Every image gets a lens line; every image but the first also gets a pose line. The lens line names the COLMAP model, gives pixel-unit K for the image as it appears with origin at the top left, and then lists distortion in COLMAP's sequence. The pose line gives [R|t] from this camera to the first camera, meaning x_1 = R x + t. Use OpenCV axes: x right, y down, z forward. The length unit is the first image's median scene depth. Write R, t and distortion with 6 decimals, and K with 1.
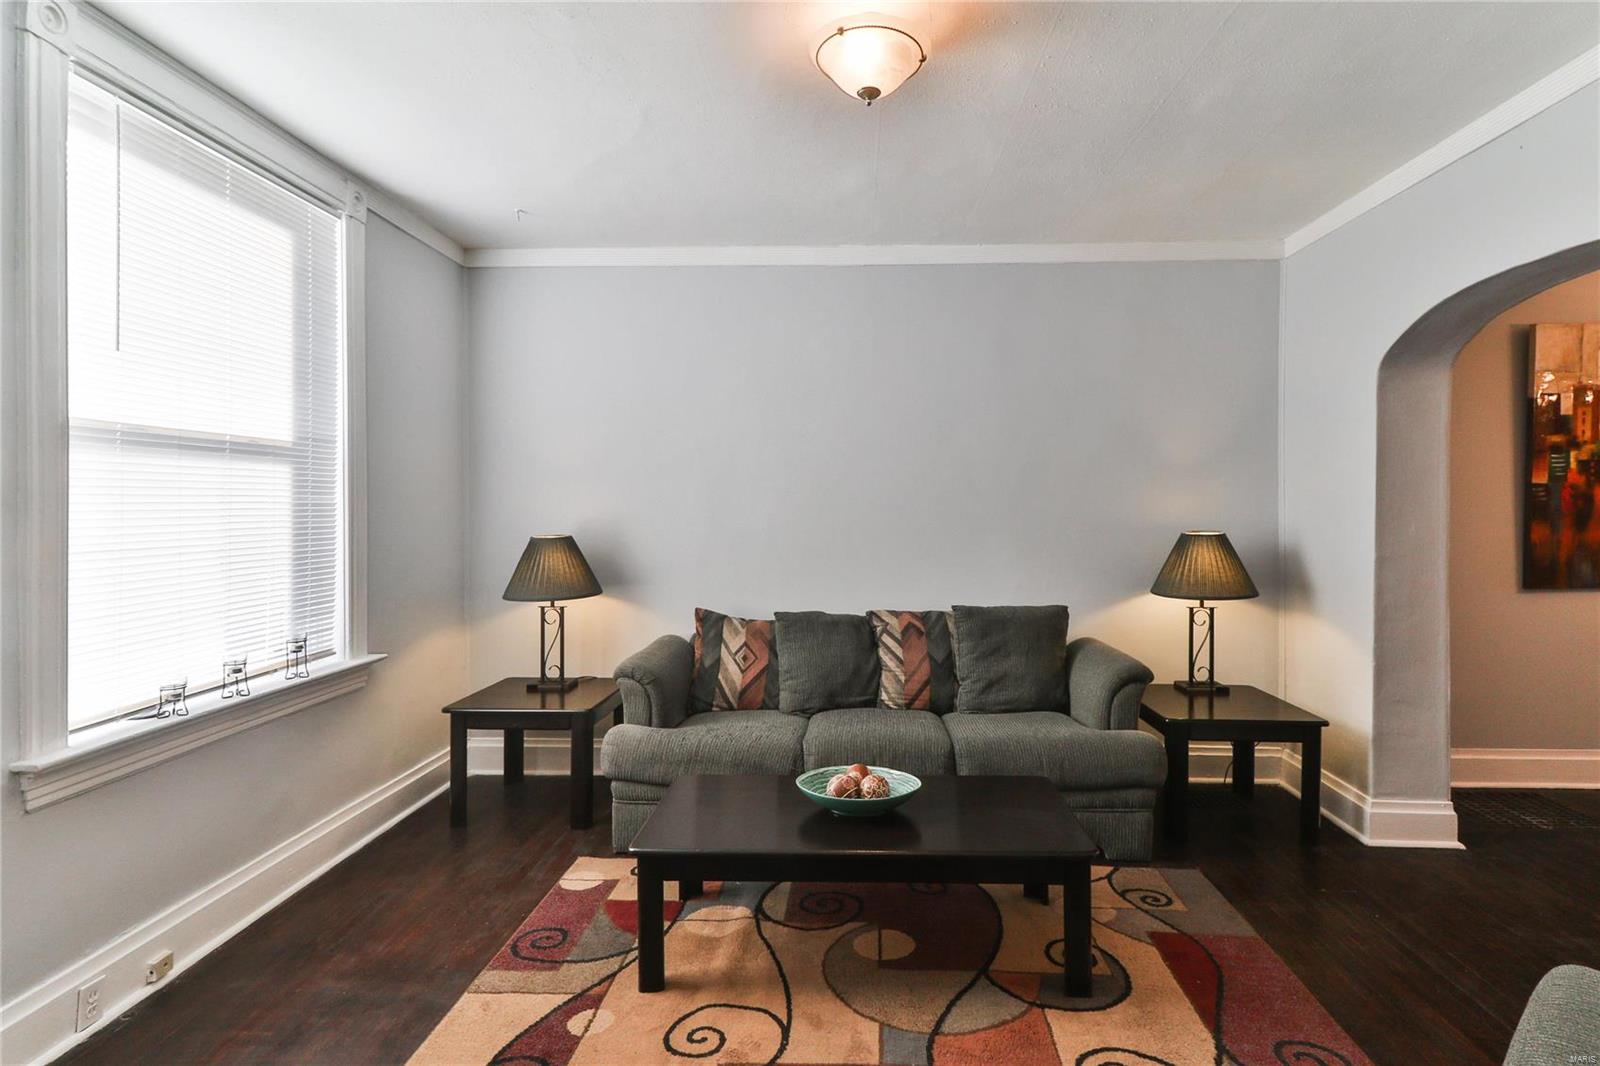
lens RADIAL K [[827.7, 0, 807.2], [0, 827.7, 514.8], [0, 0, 1]] dist [0.023686, -0.017083]
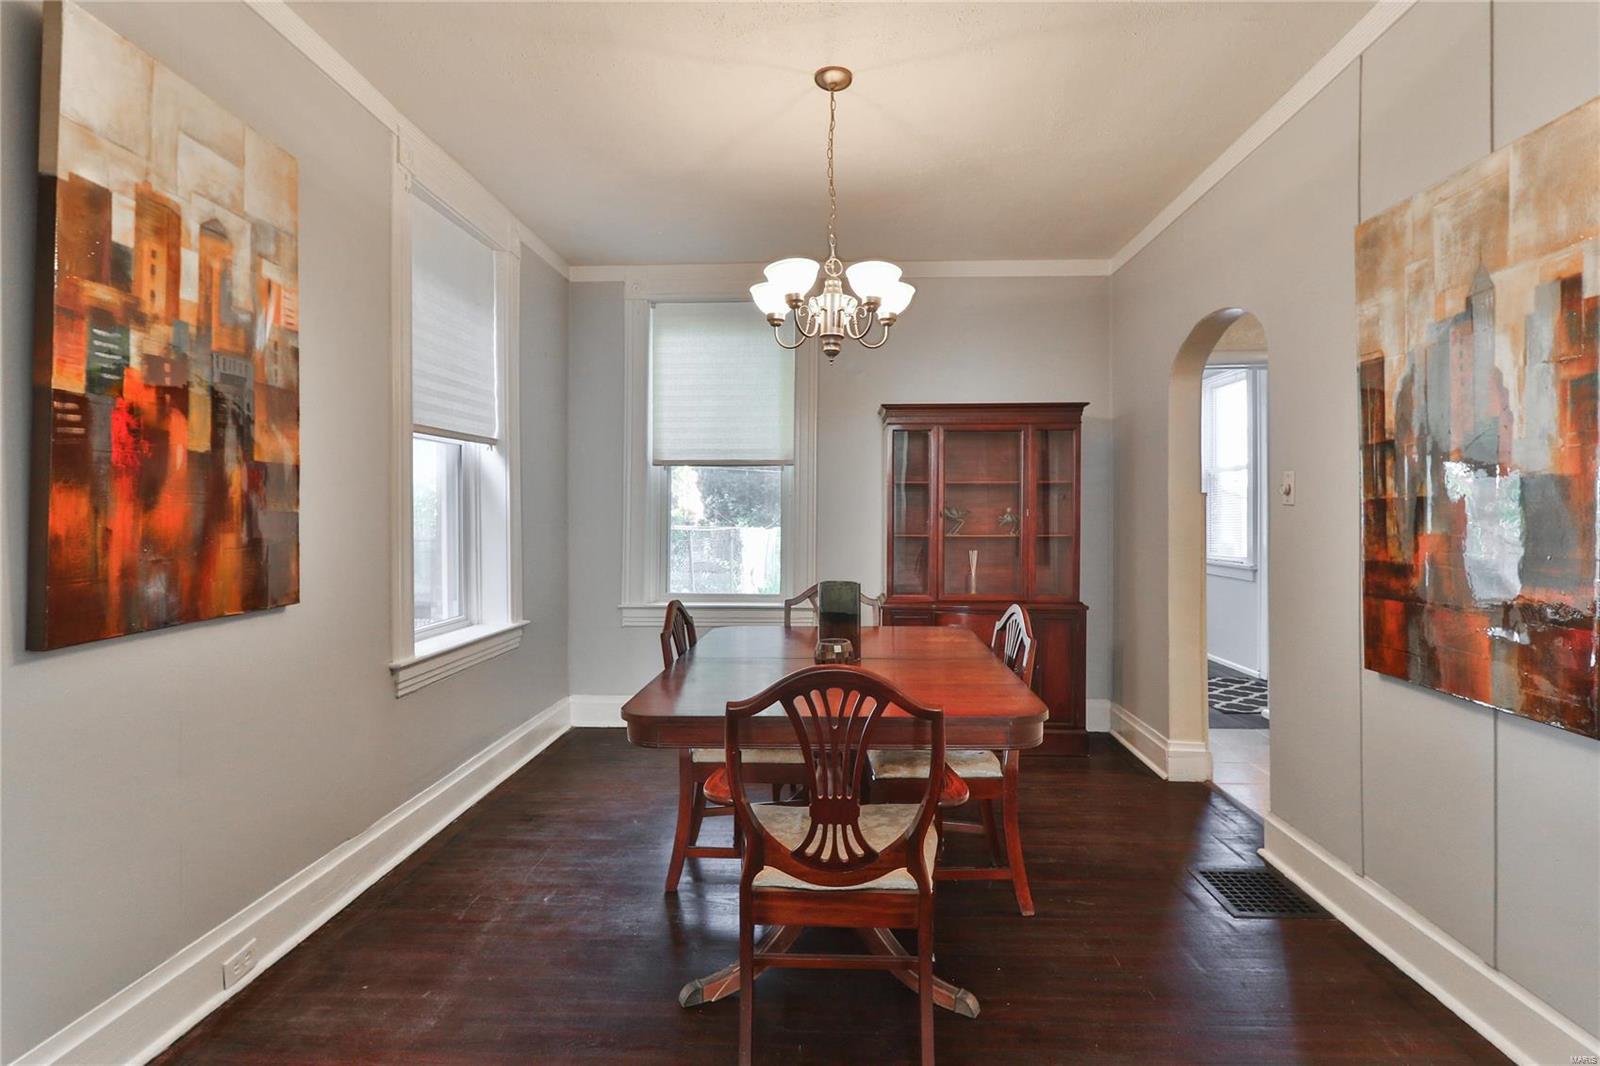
lens RADIAL K [[827.7, 0, 807.2], [0, 827.7, 514.8], [0, 0, 1]] dist [0.023686, -0.017083]
pose [[0.000235, 0.000499, 1.000000, 0.478258], [0.014494, 0.999895, -0.000502, 0.029930], [-0.999895, 0.014494, 0.000228, 0.654283]]
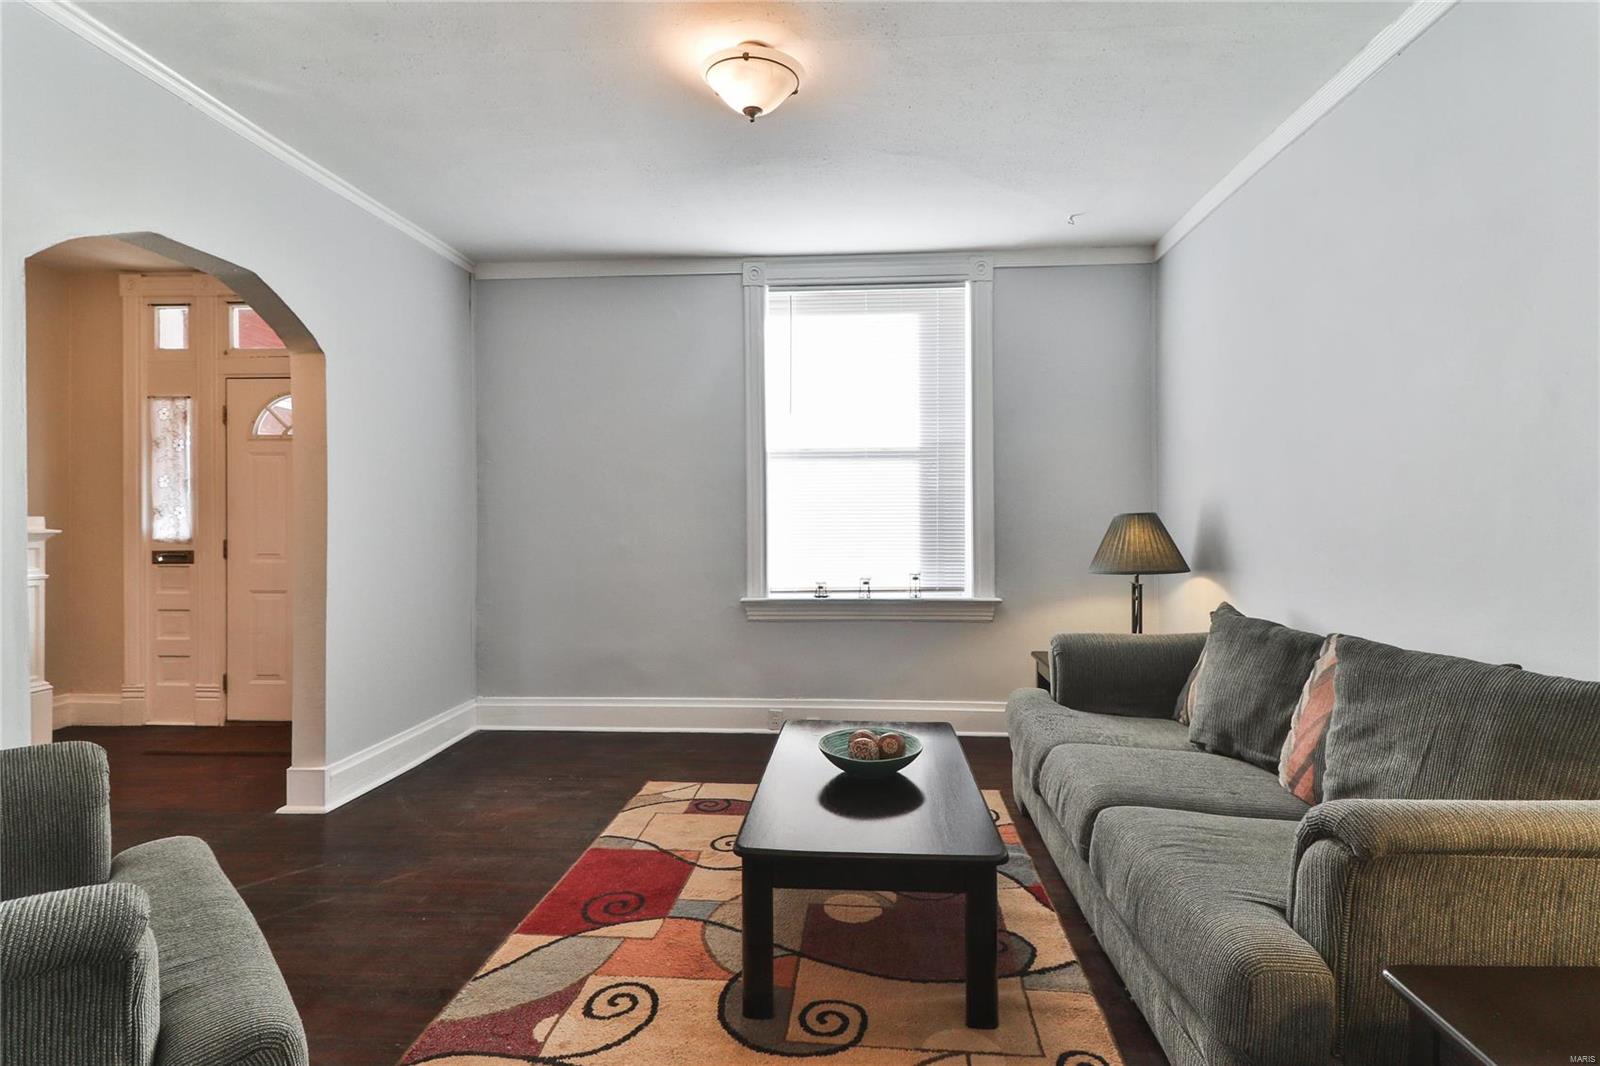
lens RADIAL K [[811.4, 0, 799.6], [0, 811.4, 516.3], [0, 0, 1]] dist [0.026151, -0.015745]
pose [[-0.027946, 0.000008, -0.999609, 0.700399], [-0.009256, 0.999957, 0.000267, 0.033597], [0.999567, 0.009259, -0.027945, 0.634024]]
